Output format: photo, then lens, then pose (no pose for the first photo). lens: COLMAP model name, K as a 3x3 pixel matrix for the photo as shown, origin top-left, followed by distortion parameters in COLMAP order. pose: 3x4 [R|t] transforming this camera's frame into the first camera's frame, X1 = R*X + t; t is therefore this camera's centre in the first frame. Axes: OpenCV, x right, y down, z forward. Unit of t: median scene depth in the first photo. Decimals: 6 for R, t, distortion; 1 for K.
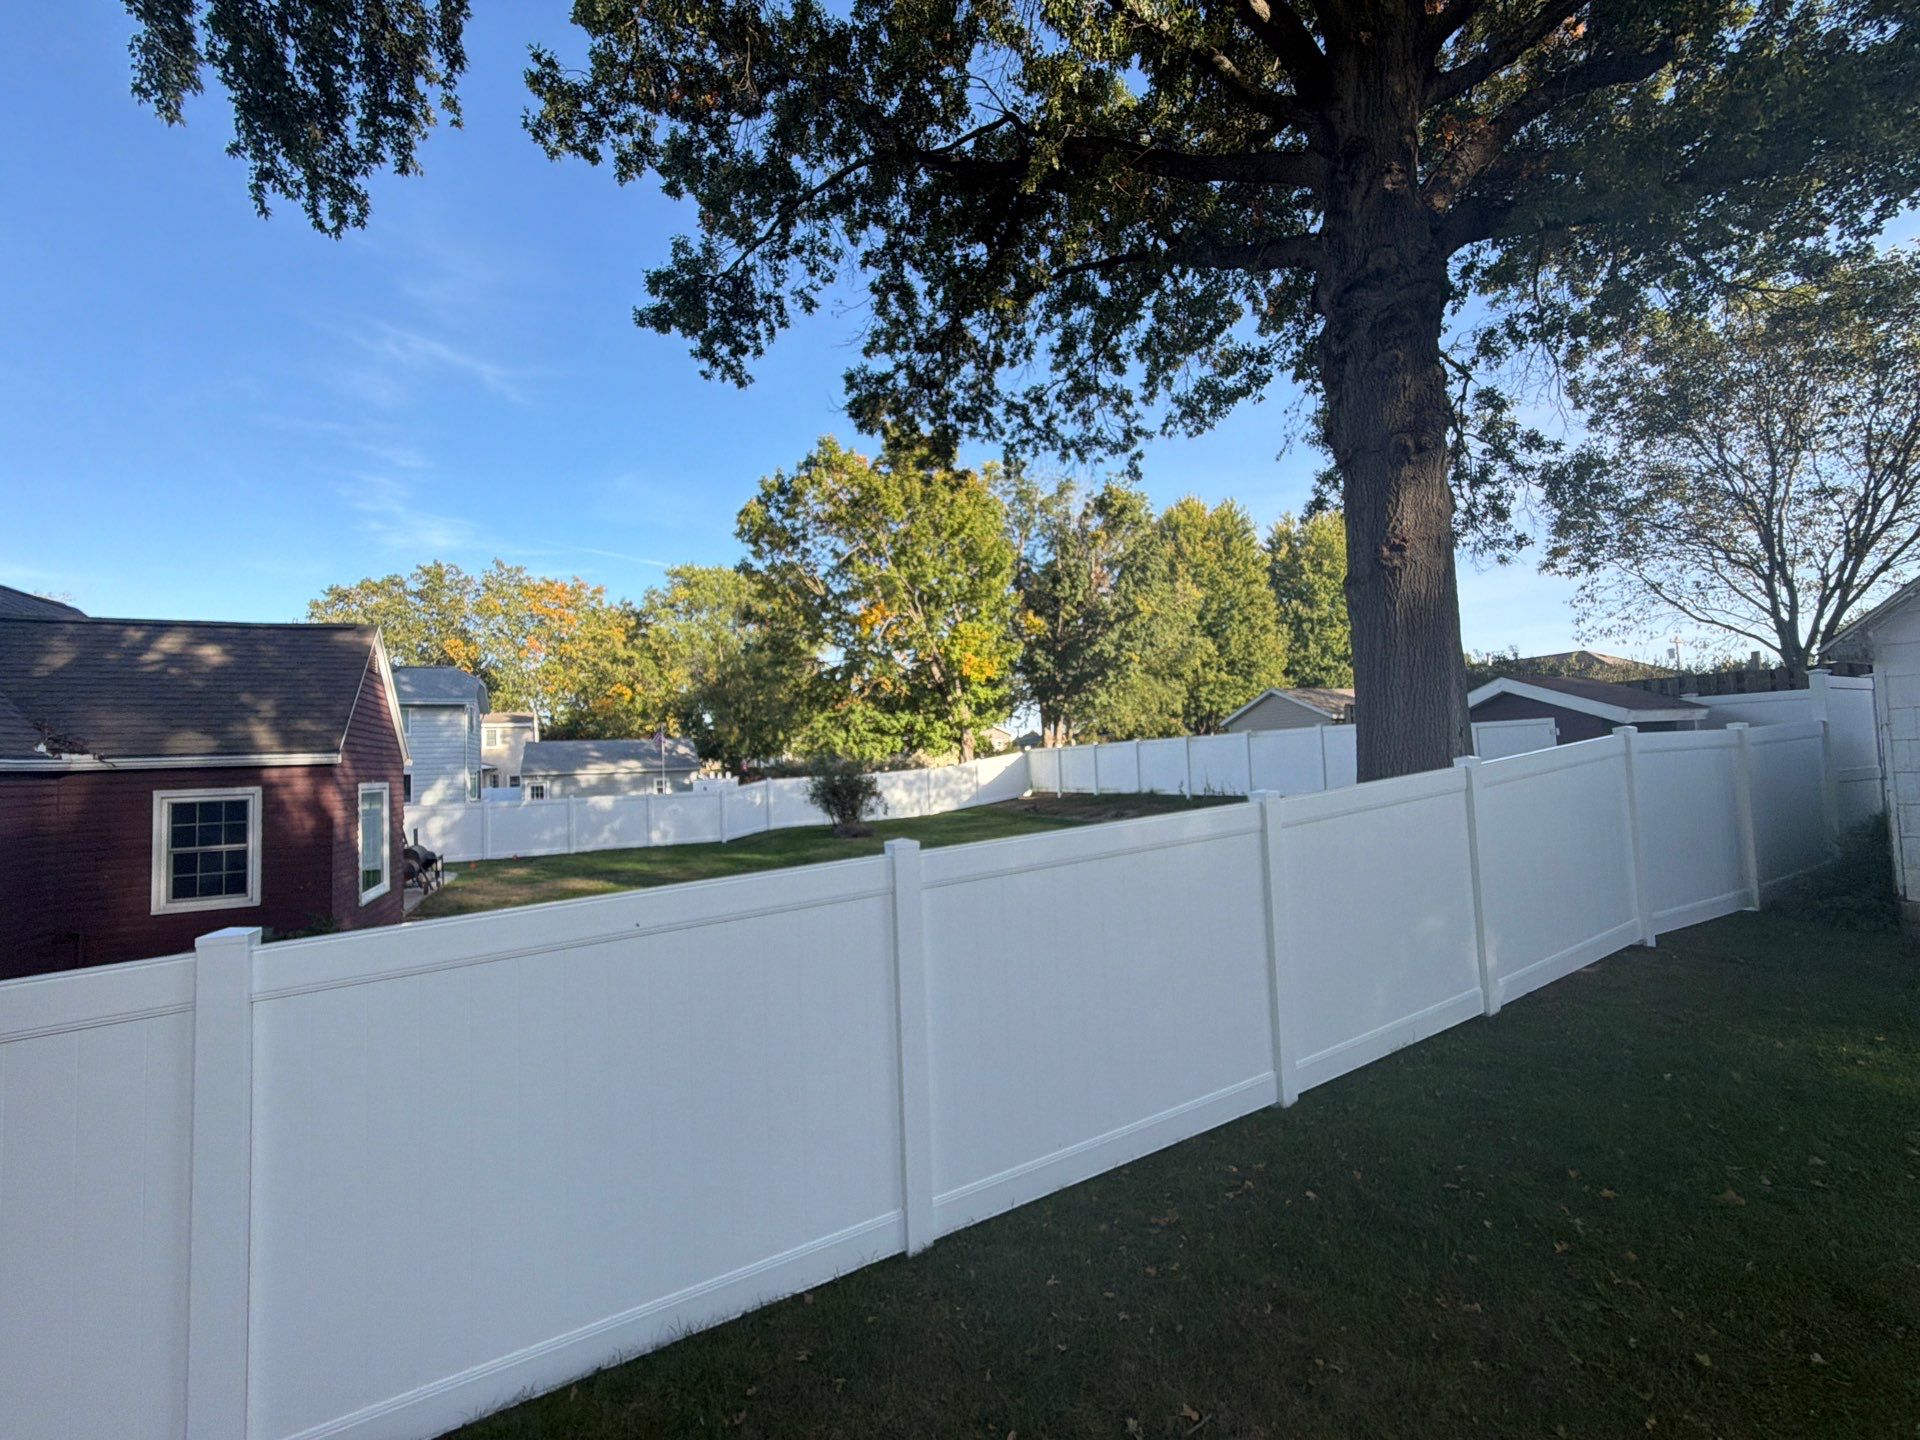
lens RADIAL K [[776.0, 0, 959.5], [0, 776.0, 725.1], [0, 0, 1]] dist [0.000344, -0.000431]
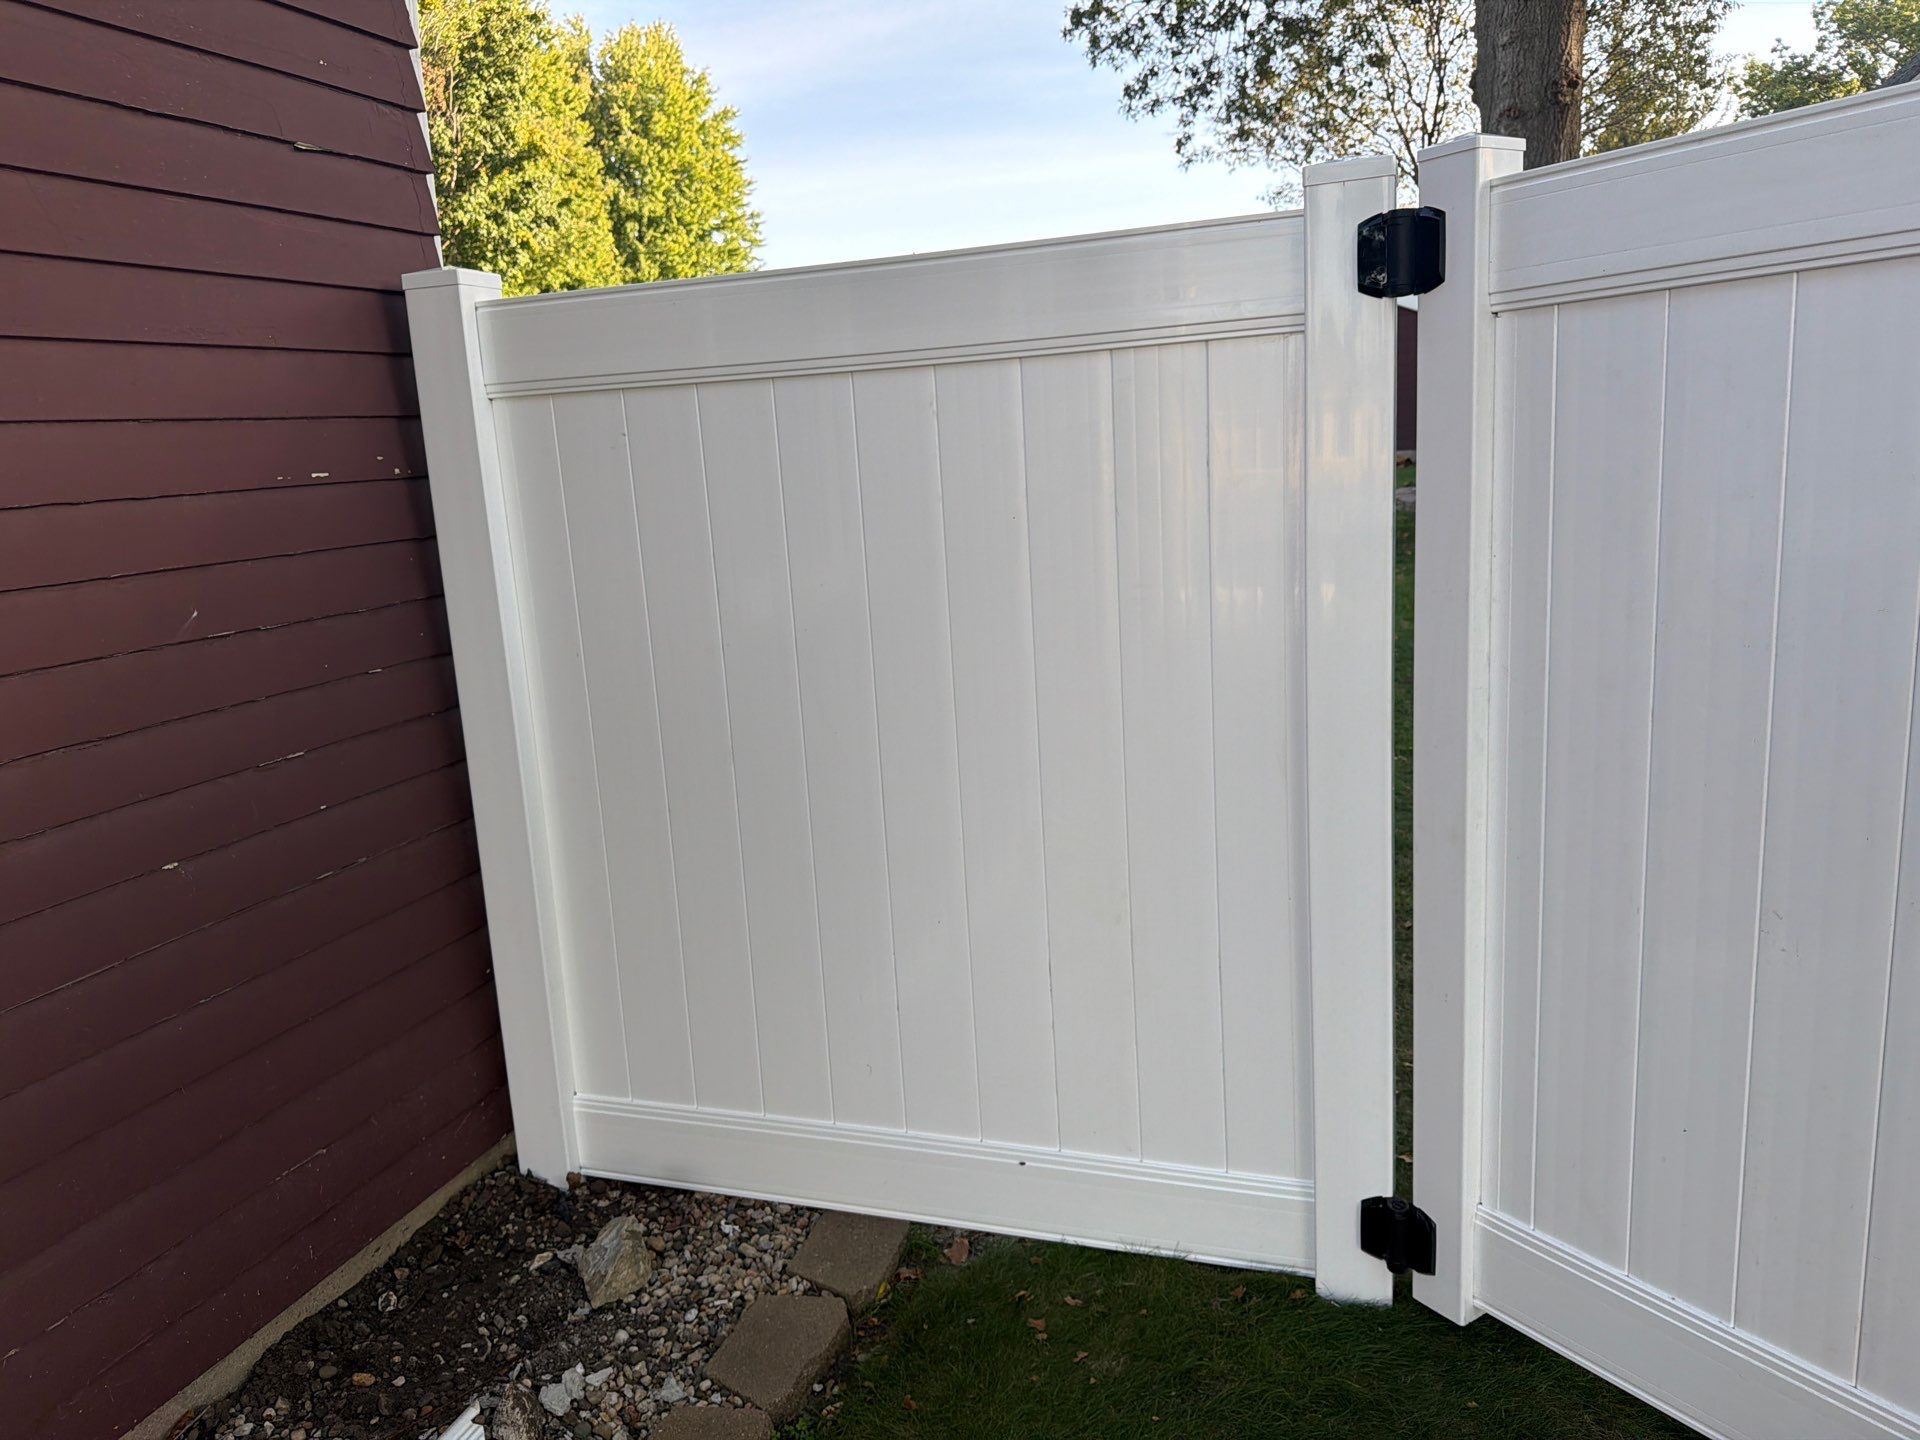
lens RADIAL K [[1371.9, 0, 941.3], [0, 1371.9, 724.5], [0, 0, 1]] dist [-0.002715, -0.000458]
pose [[0.738507, -0.138431, 0.659882, -0.233820], [-0.006994, 0.977071, 0.212799, 0.037739], [-0.674209, -0.161769, 0.720606, 0.020411]]
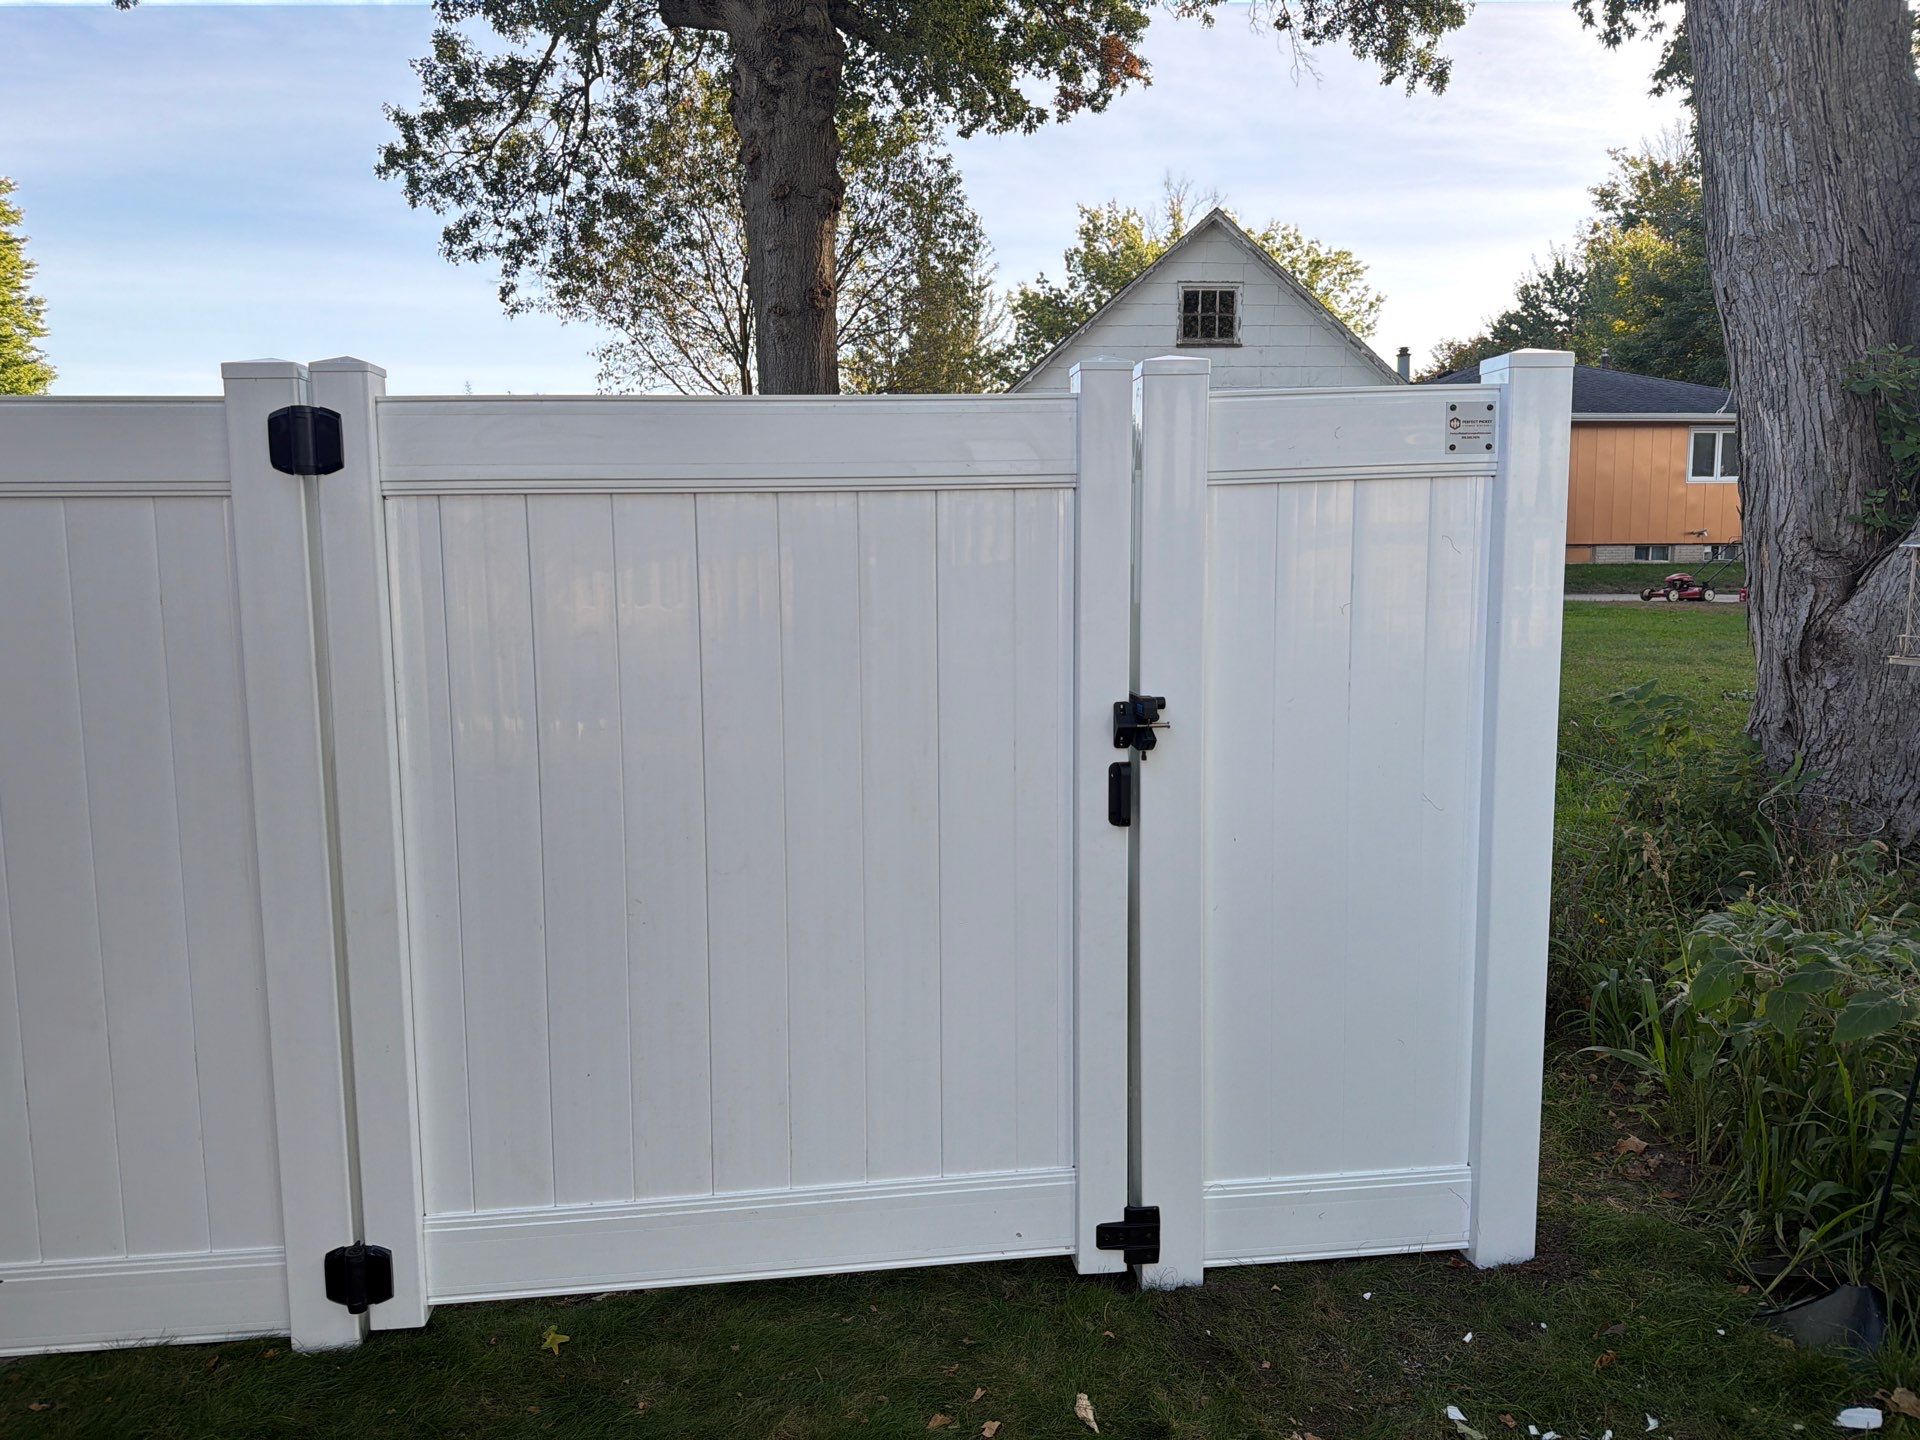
lens RADIAL K [[1371.9, 0, 941.3], [0, 1371.9, 724.5], [0, 0, 1]] dist [-0.002715, -0.000458]
pose [[0.374807, -0.070818, 0.924394, -0.233037], [-0.057286, 0.993404, 0.099333, 0.036446], [-0.925331, -0.090185, 0.368278, 0.000877]]
